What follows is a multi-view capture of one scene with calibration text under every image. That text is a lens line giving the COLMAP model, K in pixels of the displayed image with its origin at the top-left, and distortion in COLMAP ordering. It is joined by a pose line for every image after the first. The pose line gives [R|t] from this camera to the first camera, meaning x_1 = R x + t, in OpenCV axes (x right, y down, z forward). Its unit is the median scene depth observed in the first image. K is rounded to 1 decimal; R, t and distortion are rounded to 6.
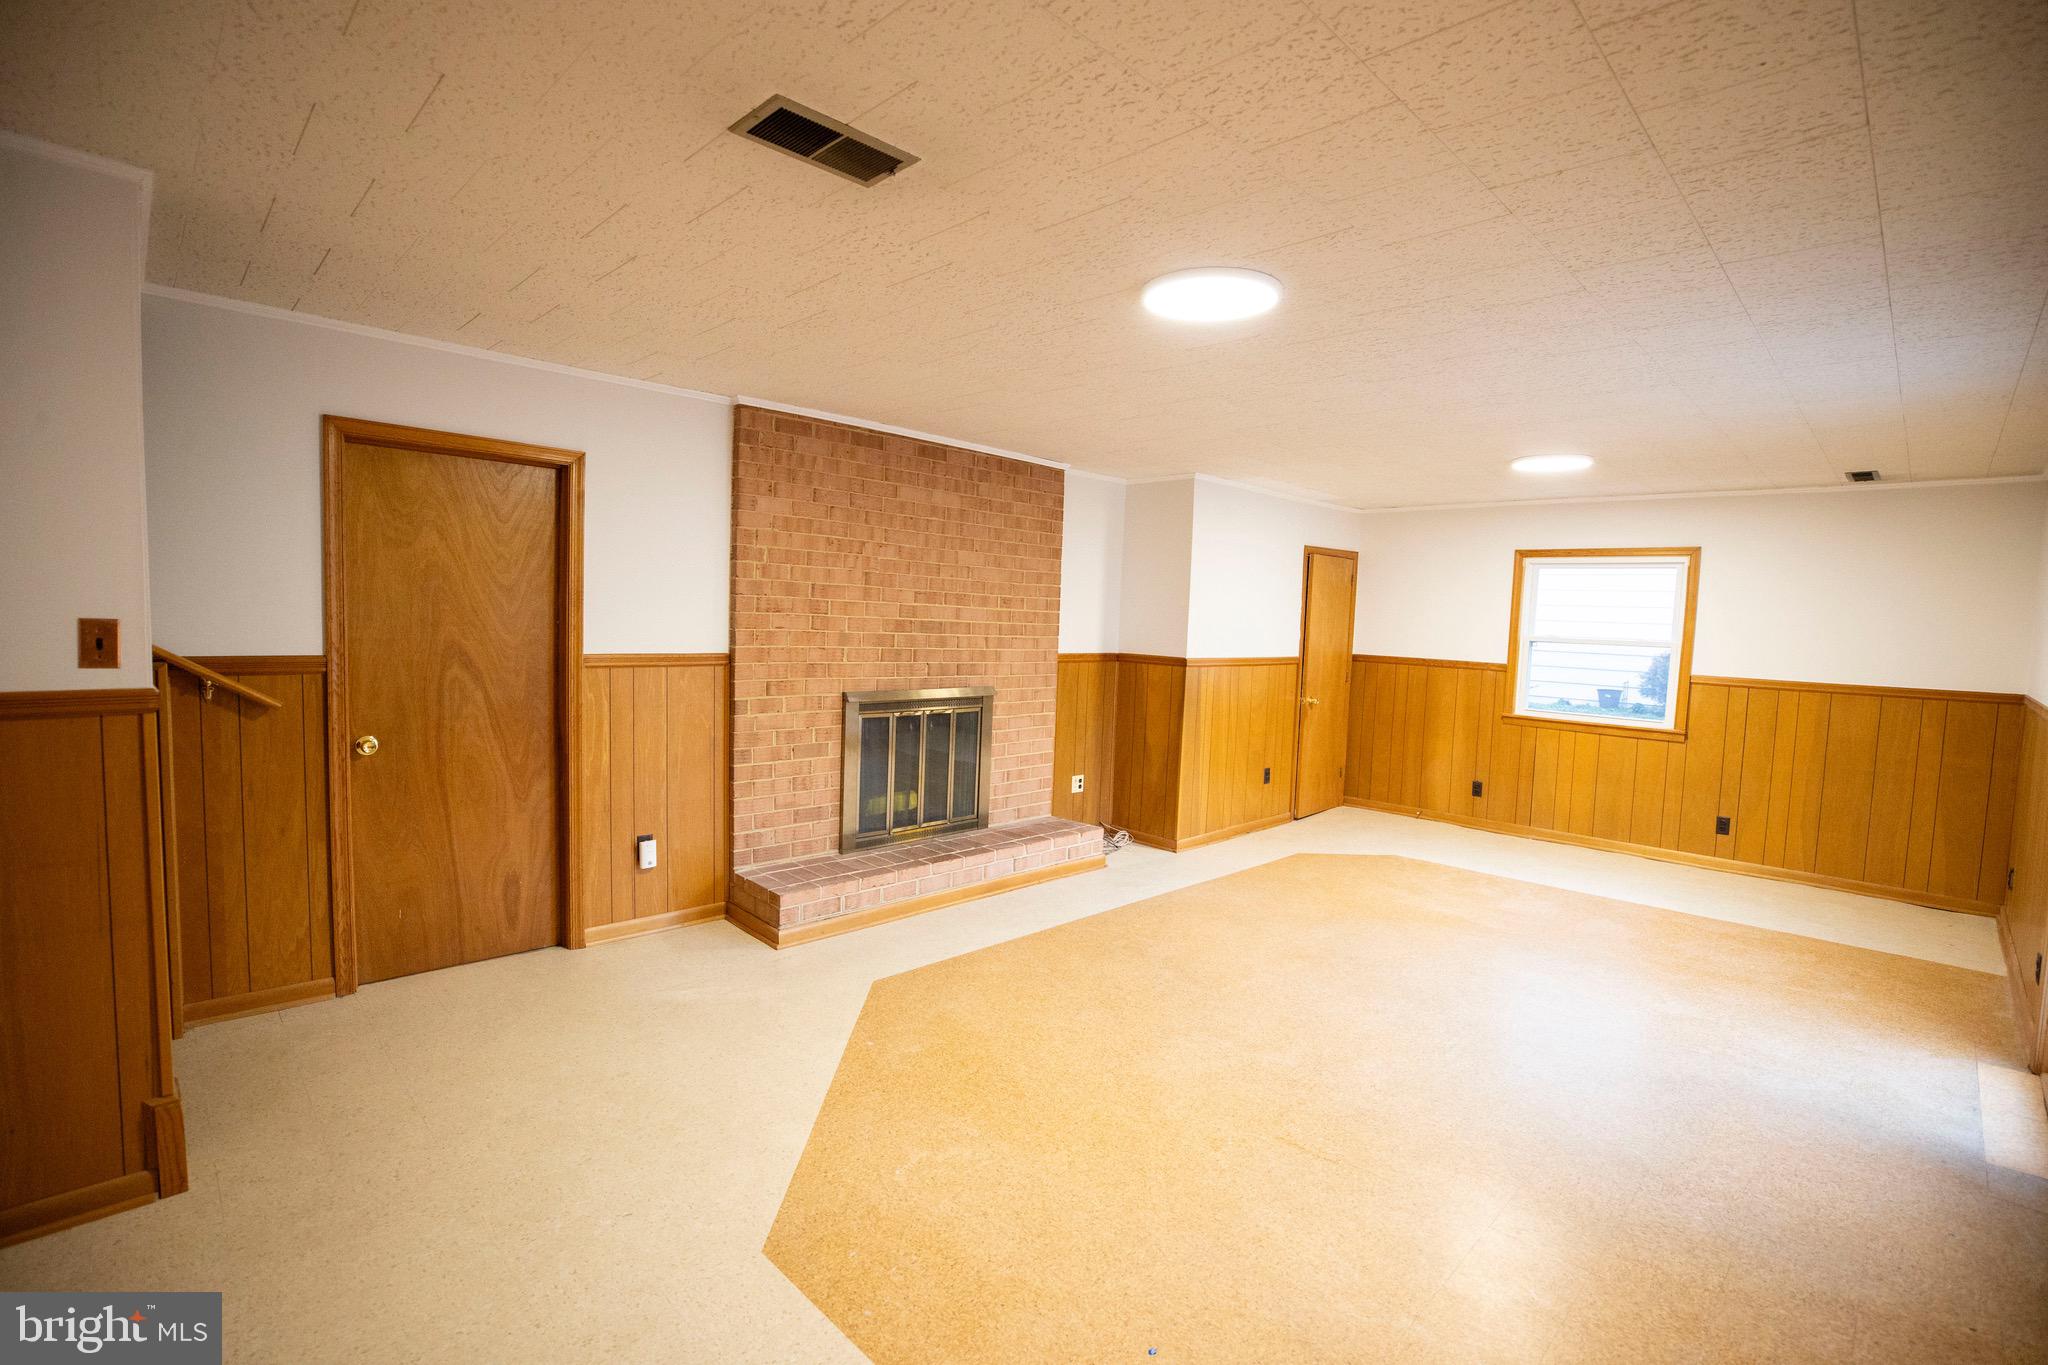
lens RADIAL K [[933.7, 0, 1018.1], [0, 933.7, 681.1], [0, 0, 1]] dist [-0.044376, 0.013319]
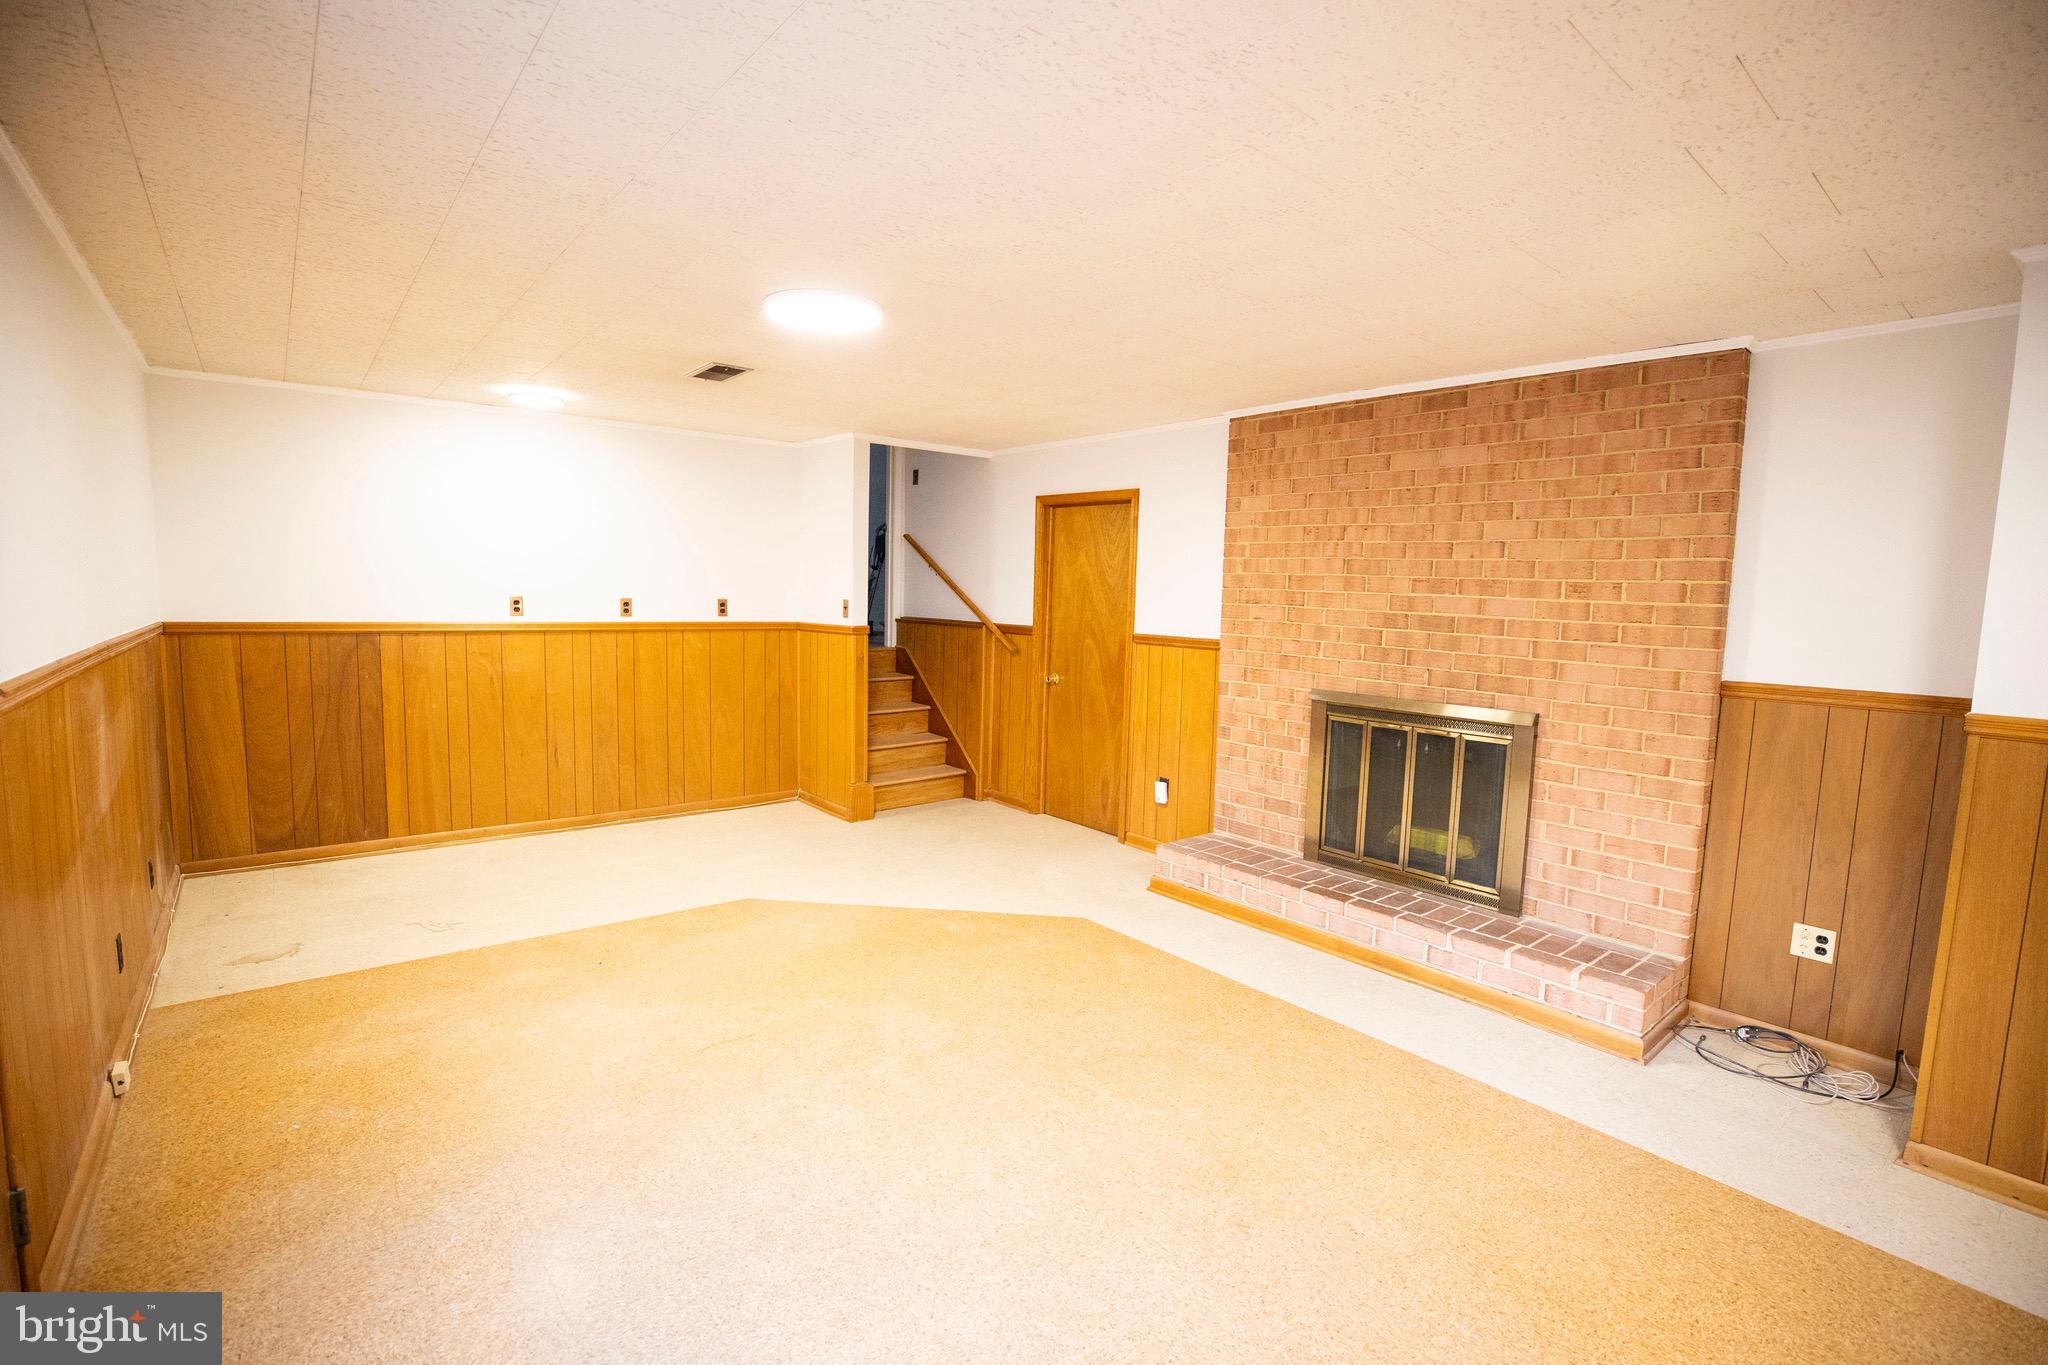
lens RADIAL K [[933.7, 0, 1018.1], [0, 933.7, 681.1], [0, 0, 1]] dist [-0.044376, 0.013319]
pose [[-0.091376, 0.060667, -0.993967, 0.766213], [-0.099238, 0.992619, 0.069707, -0.031092], [0.990859, 0.105009, -0.084681, 0.771701]]
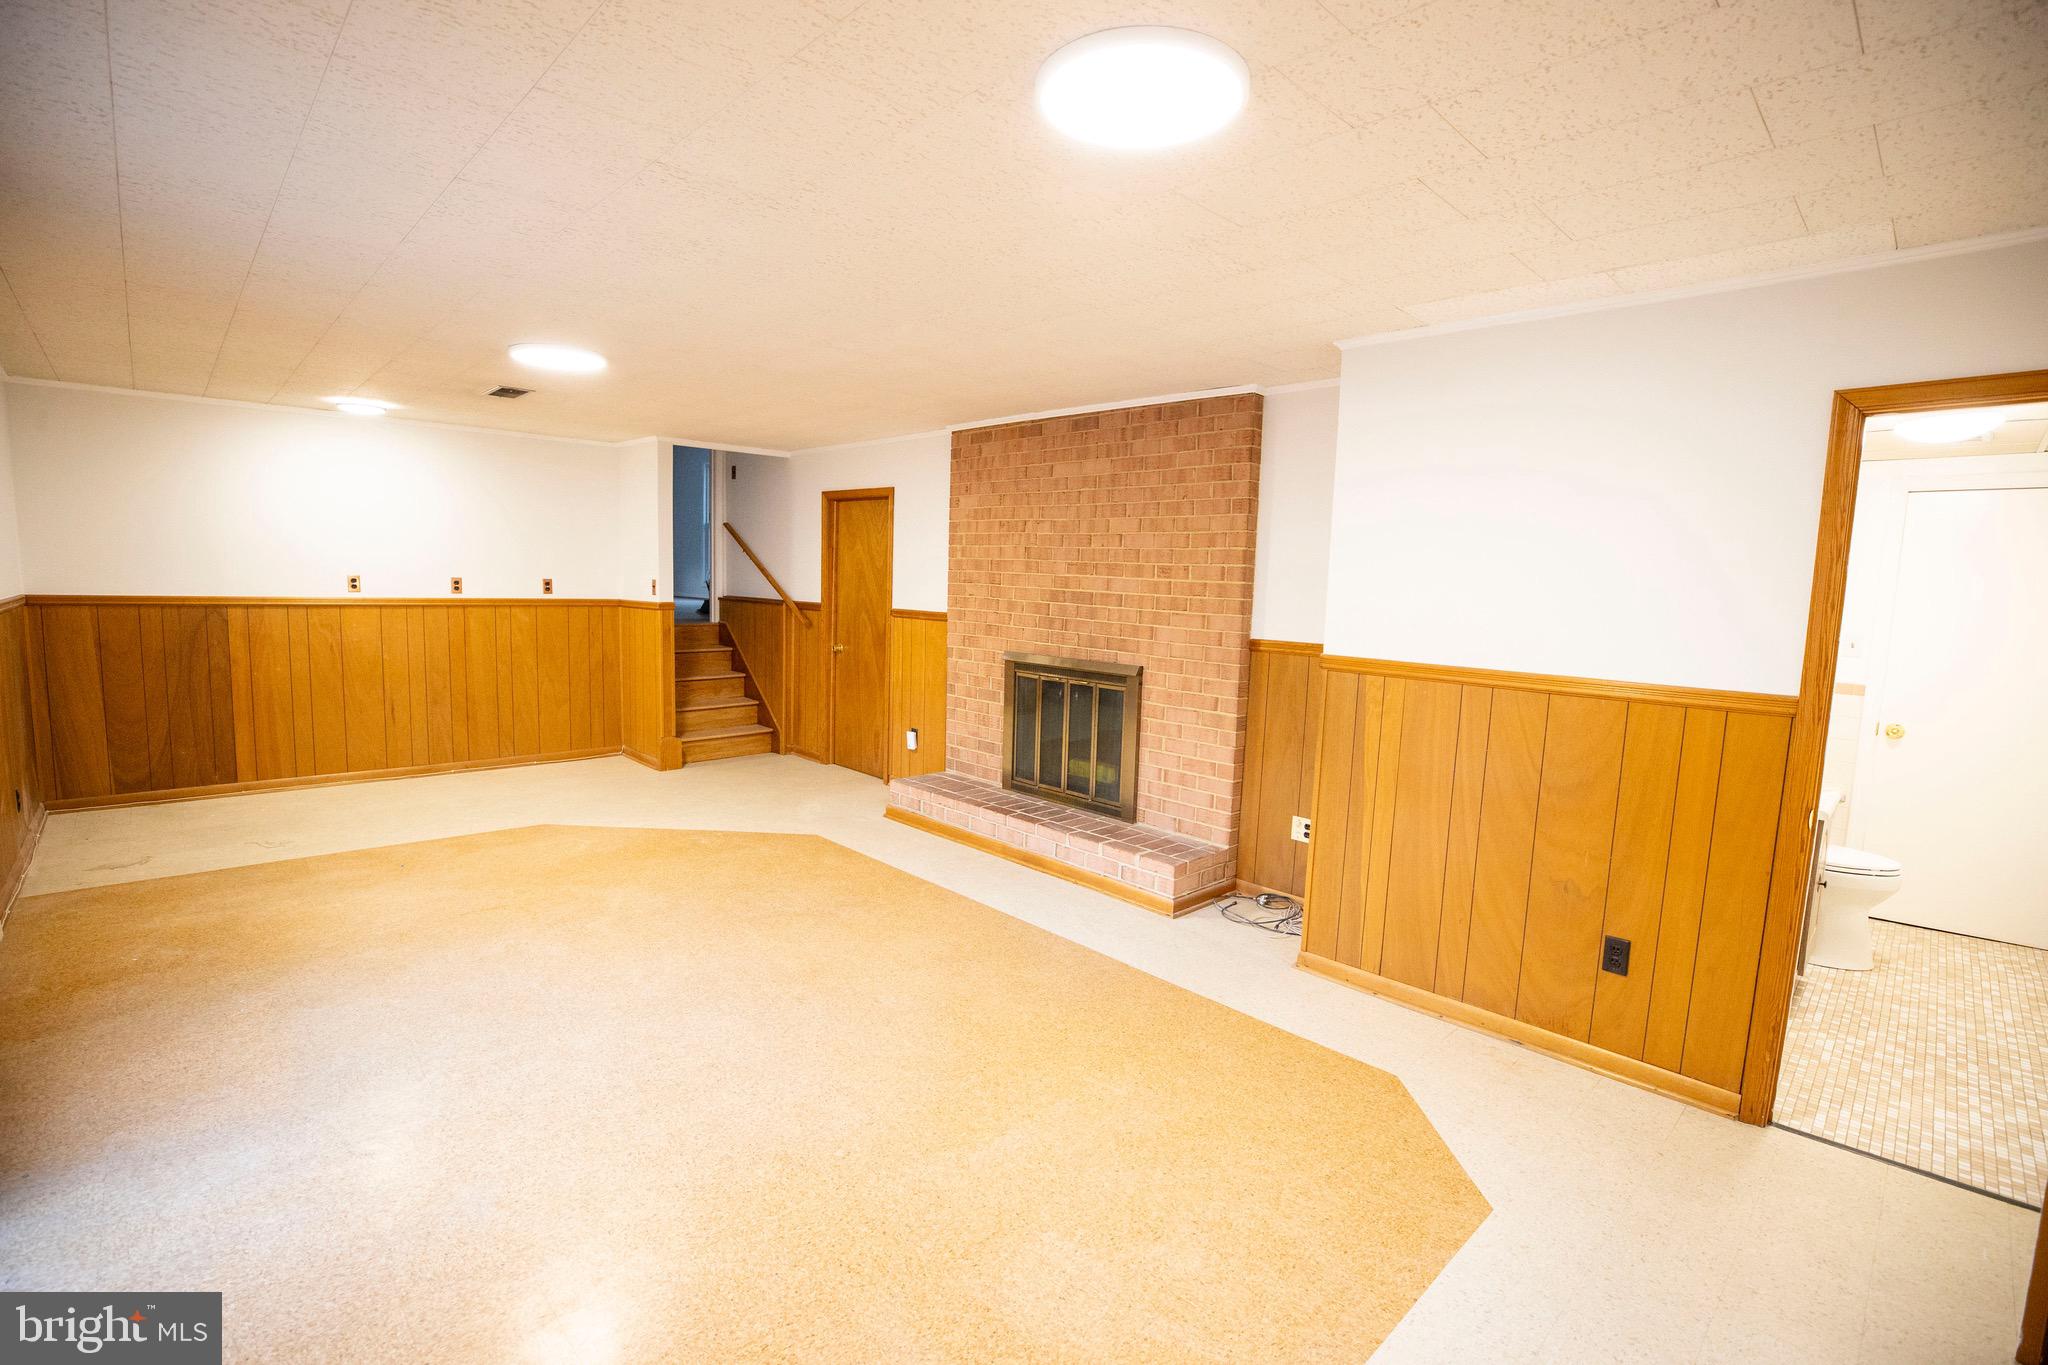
lens RADIAL K [[933.7, 0, 1018.1], [0, 933.7, 681.1], [0, 0, 1]] dist [-0.044376, 0.013319]
pose [[-0.016078, 0.075803, -0.996993, 0.979194], [-0.102610, 0.991732, 0.077058, -0.042027], [0.994592, 0.103540, -0.008167, 1.014091]]
